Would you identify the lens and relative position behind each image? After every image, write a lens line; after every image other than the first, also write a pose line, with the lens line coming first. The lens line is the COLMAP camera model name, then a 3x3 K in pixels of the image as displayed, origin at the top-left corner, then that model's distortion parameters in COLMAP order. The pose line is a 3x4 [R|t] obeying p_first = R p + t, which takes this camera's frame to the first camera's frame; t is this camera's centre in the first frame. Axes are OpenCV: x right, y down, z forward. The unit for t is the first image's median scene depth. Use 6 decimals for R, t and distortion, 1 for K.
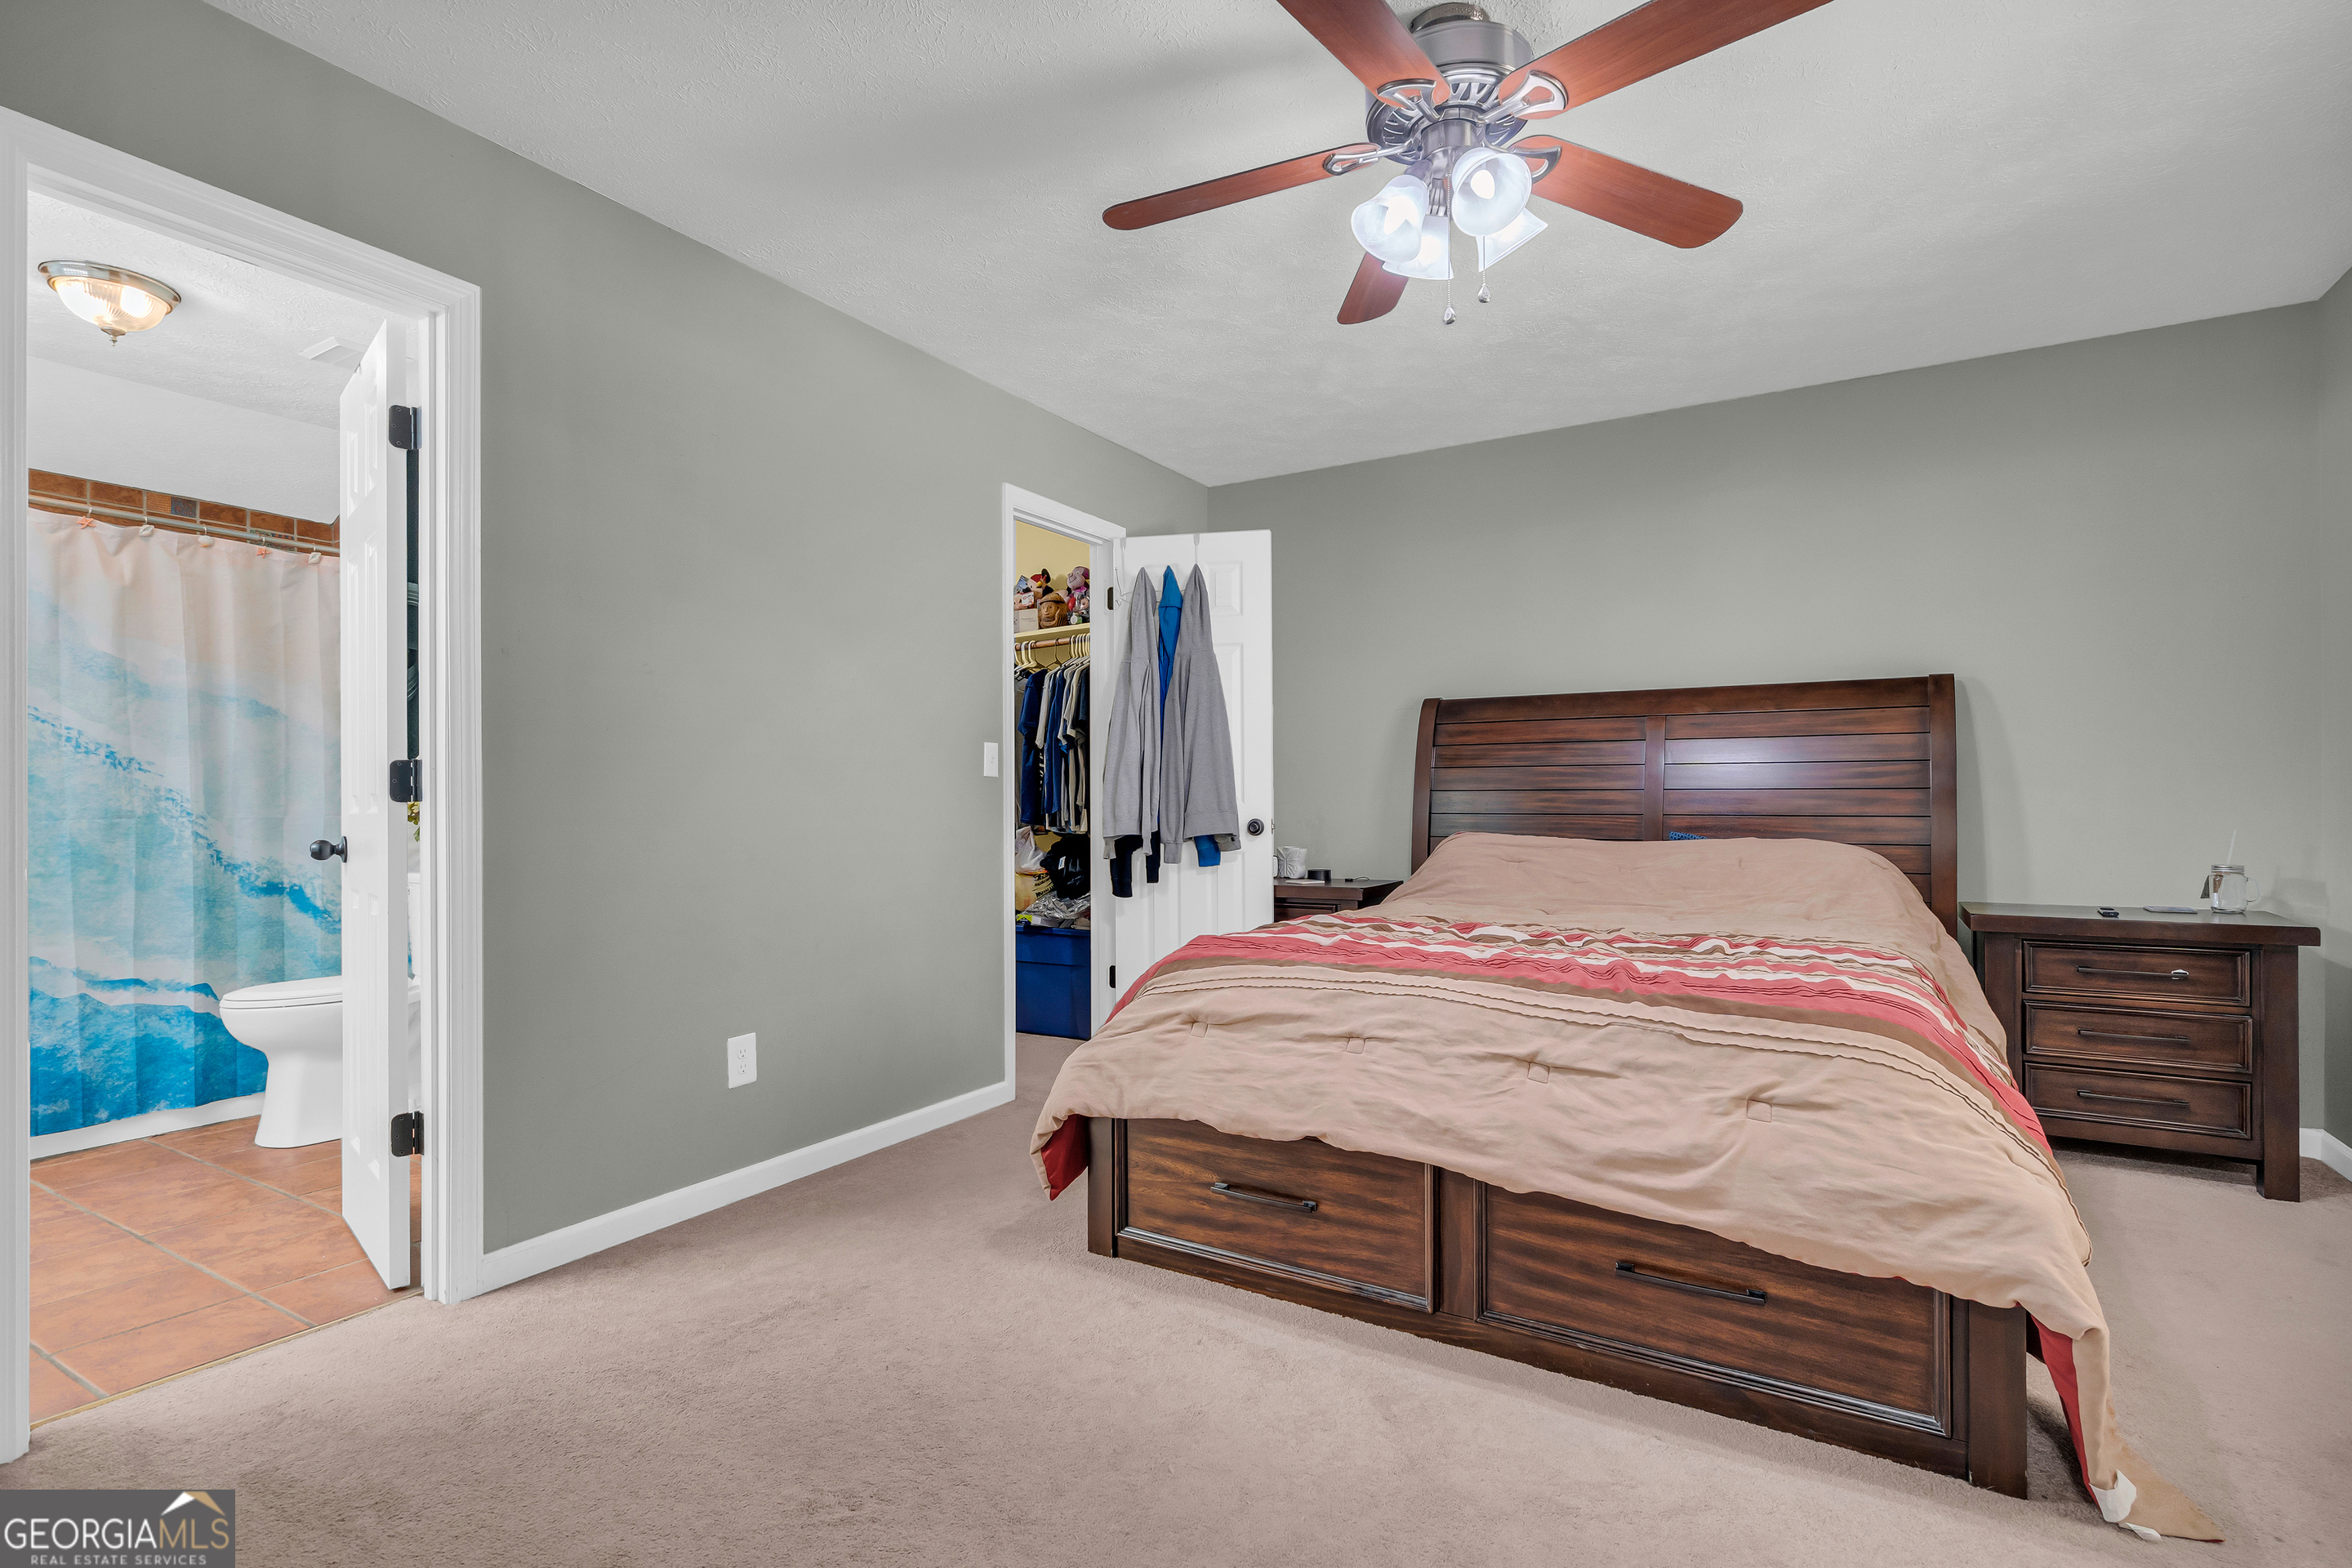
lens RADIAL K [[1120.1, 0, 1153.5], [0, 1120.1, 787.9], [0, 0, 1]] dist [-0.003890, 0.002576]
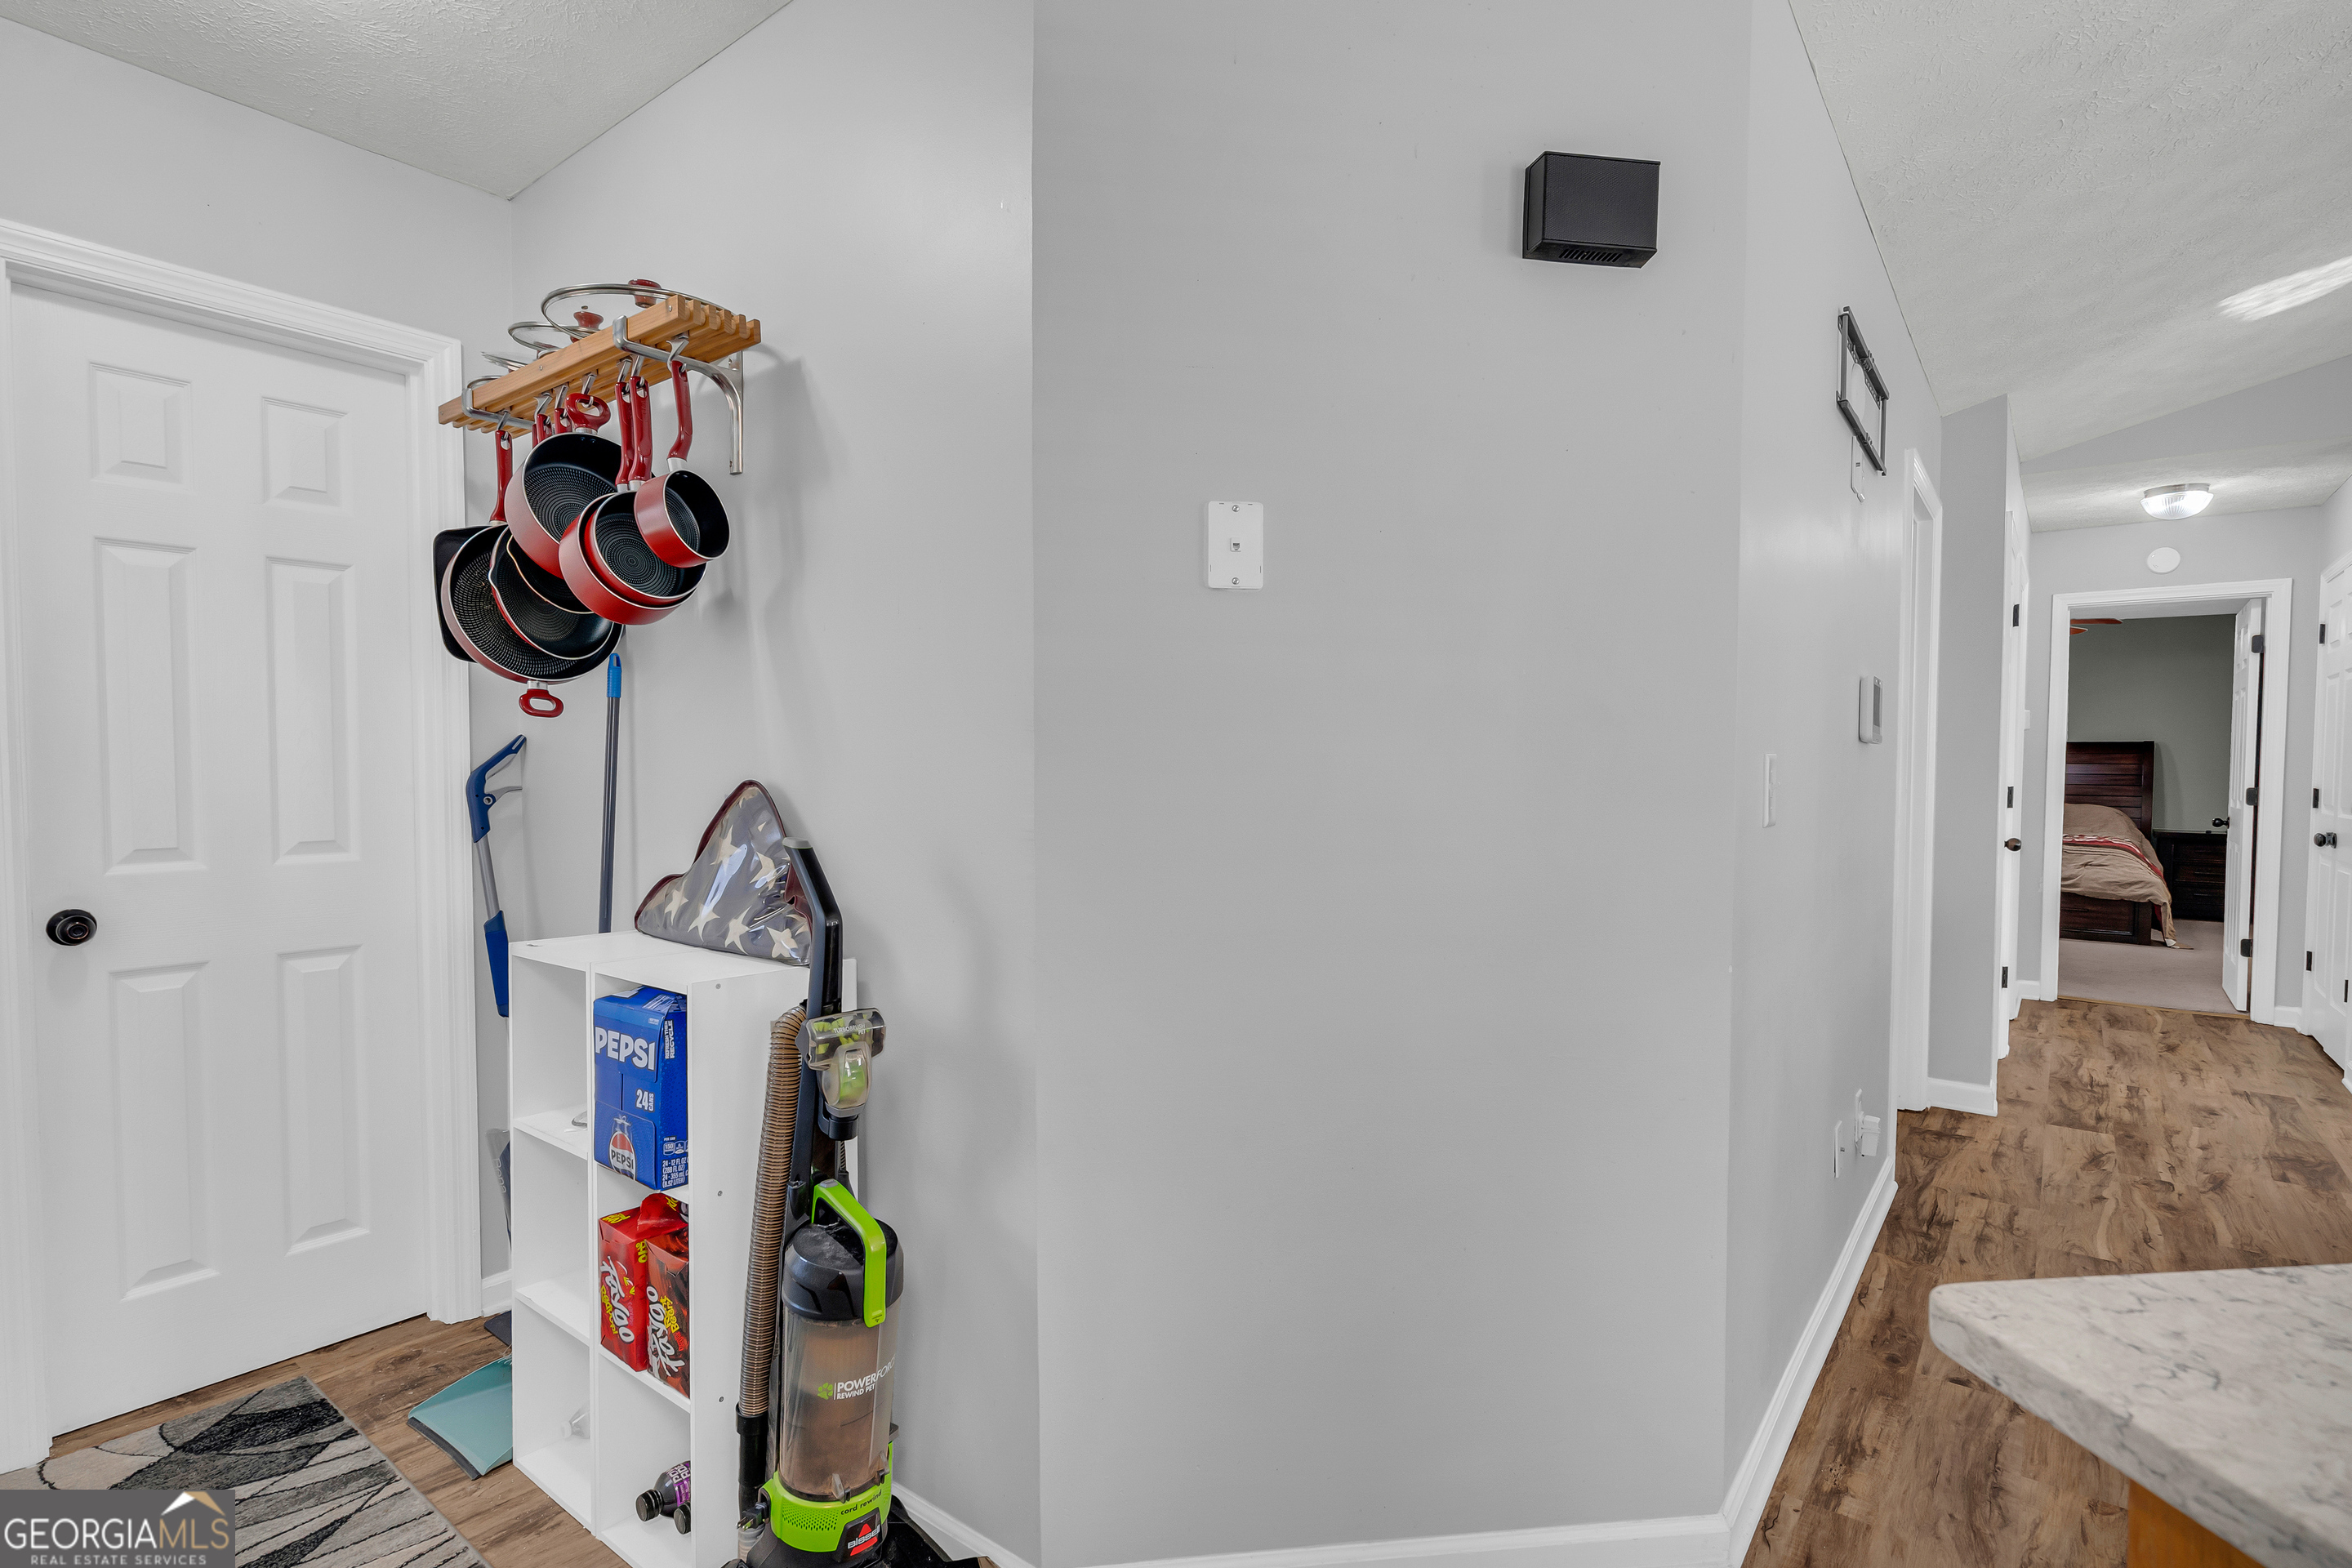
lens RADIAL K [[1120.1, 0, 1172.1], [0, 1120.1, 802.8], [0, 0, 1]] dist [-0.003890, 0.002576]
pose [[0.991683, 0.006572, -0.128540, -2.204227], [-0.001051, 0.999076, 0.042974, -0.127449], [0.128704, -0.042482, 0.990773, -3.401554]]
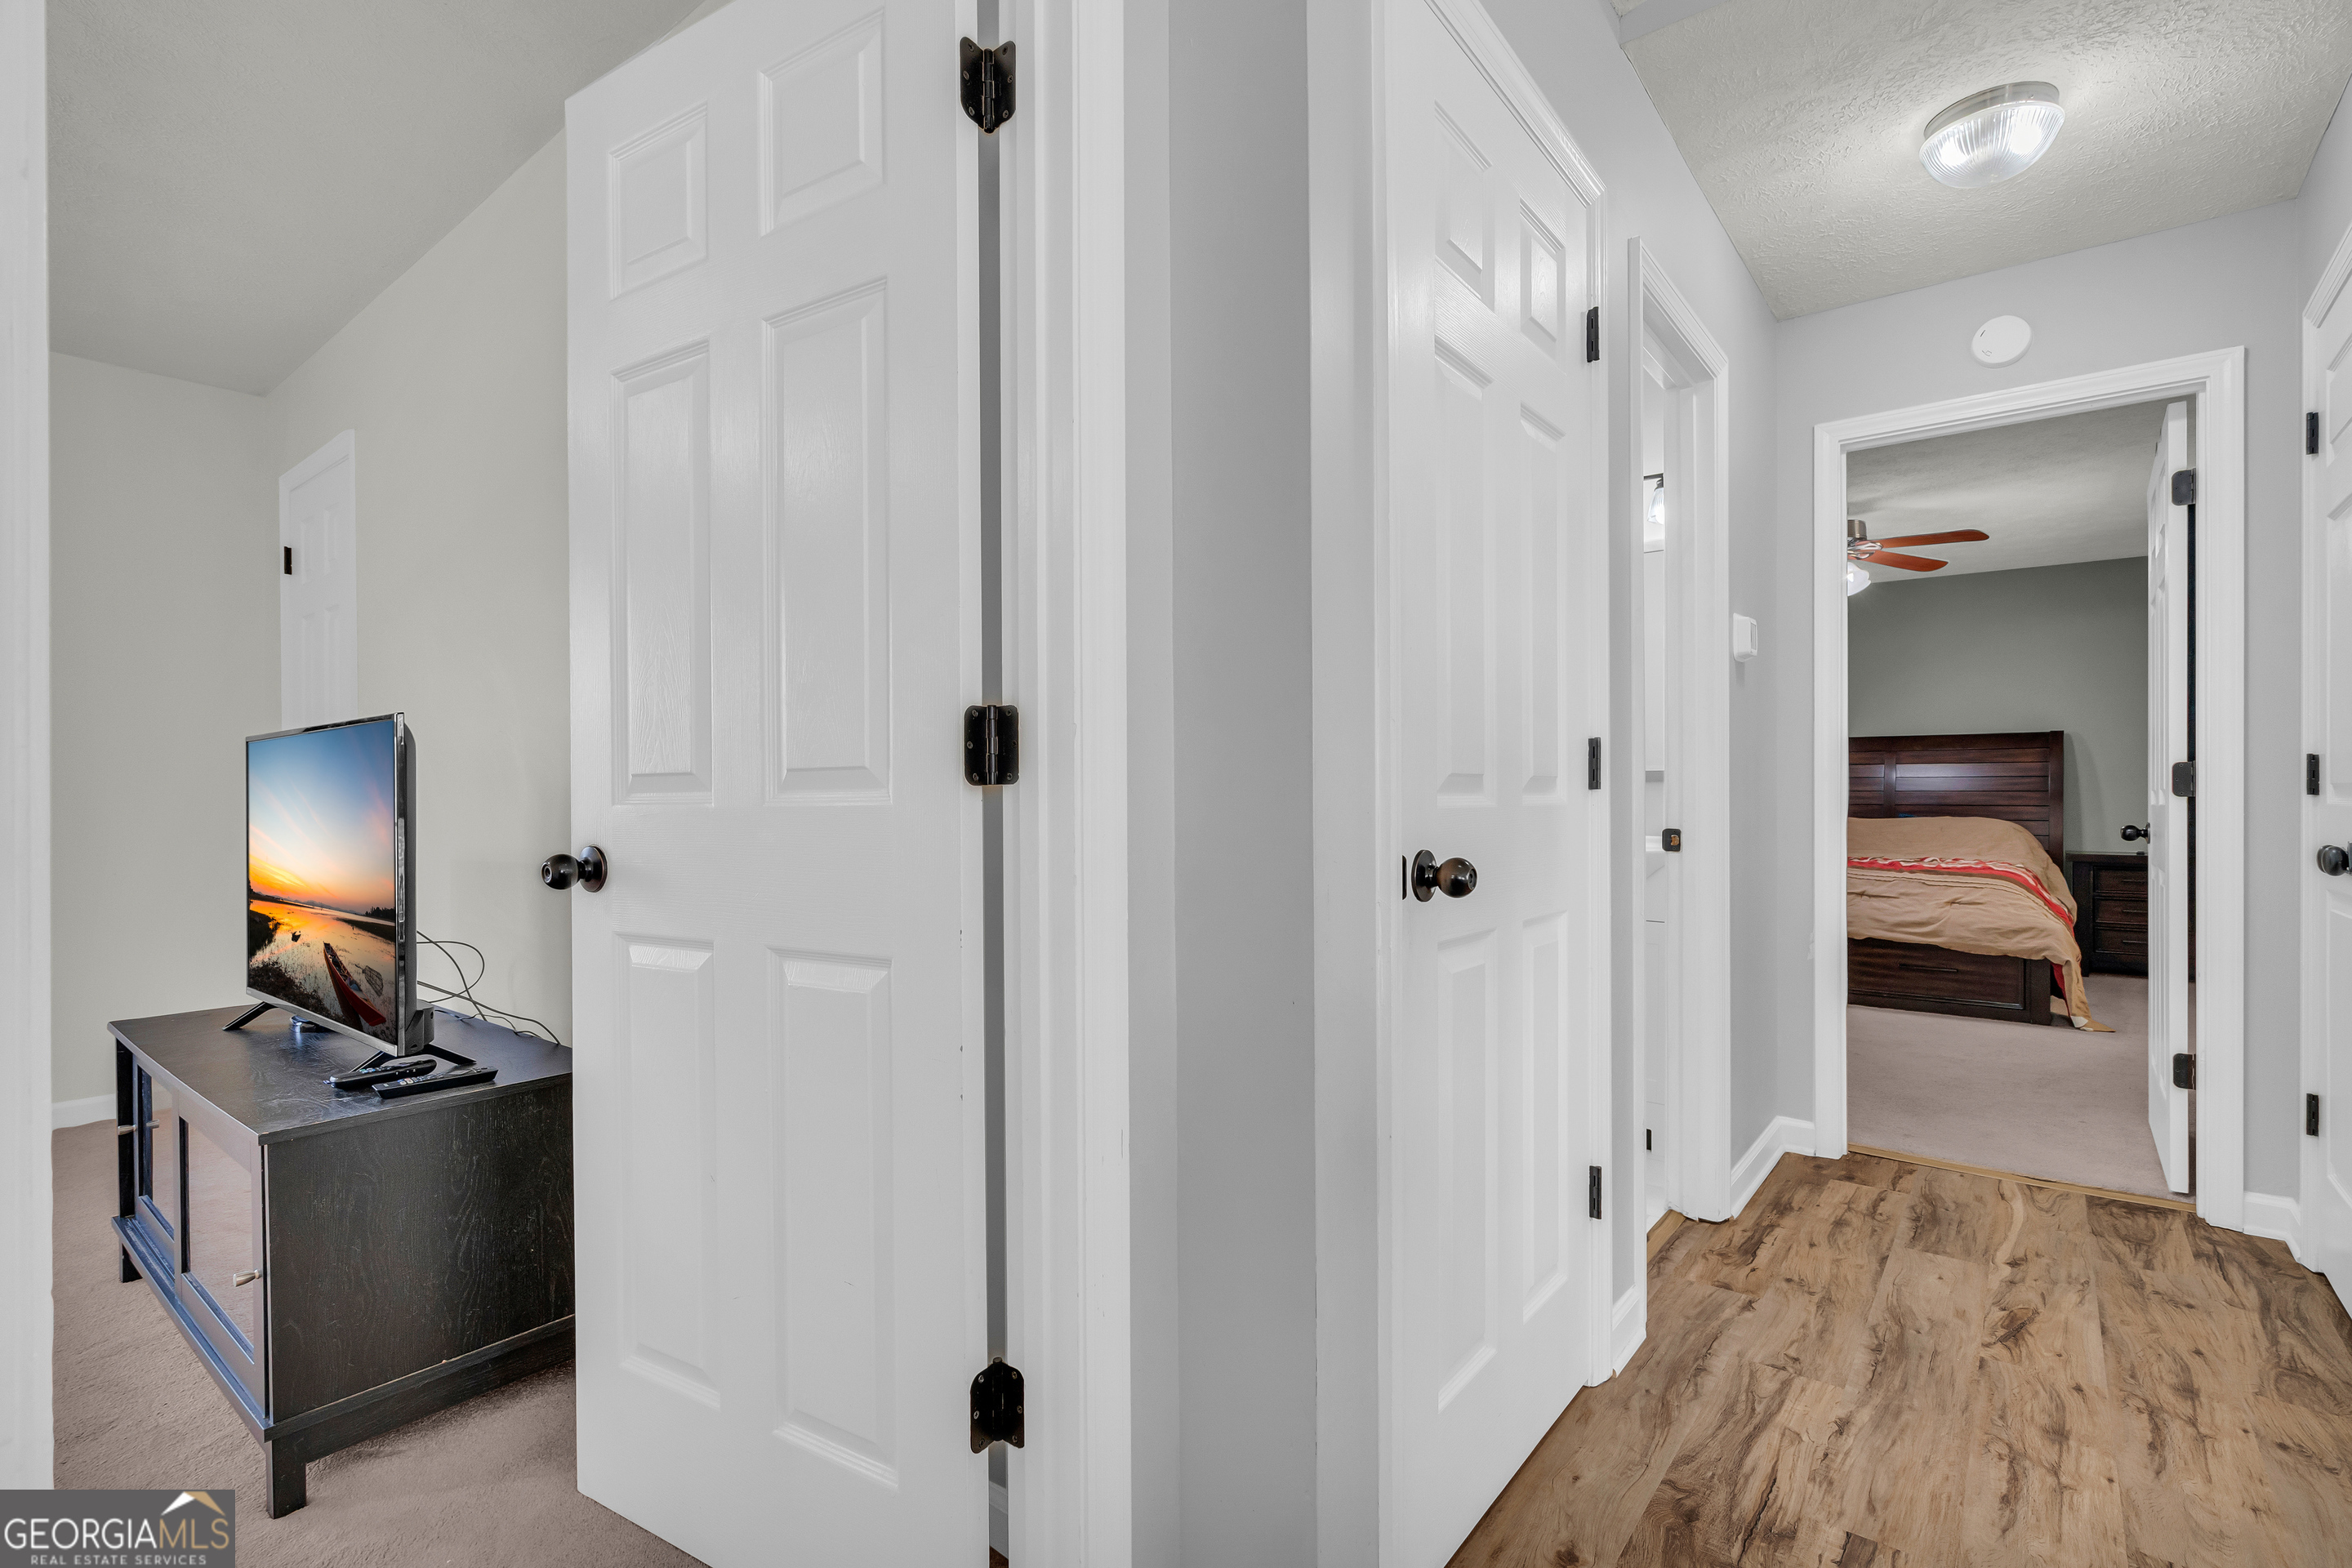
lens RADIAL K [[1120.1, 0, 1127.8], [0, 1120.1, 786.7], [0, 0, 1]] dist [-0.003890, 0.002576]
pose [[0.991479, 0.001281, -0.130262, -1.097595], [-0.000699, 0.999990, 0.004517, -0.026020], [0.130266, -0.004387, 0.991469, -1.955393]]
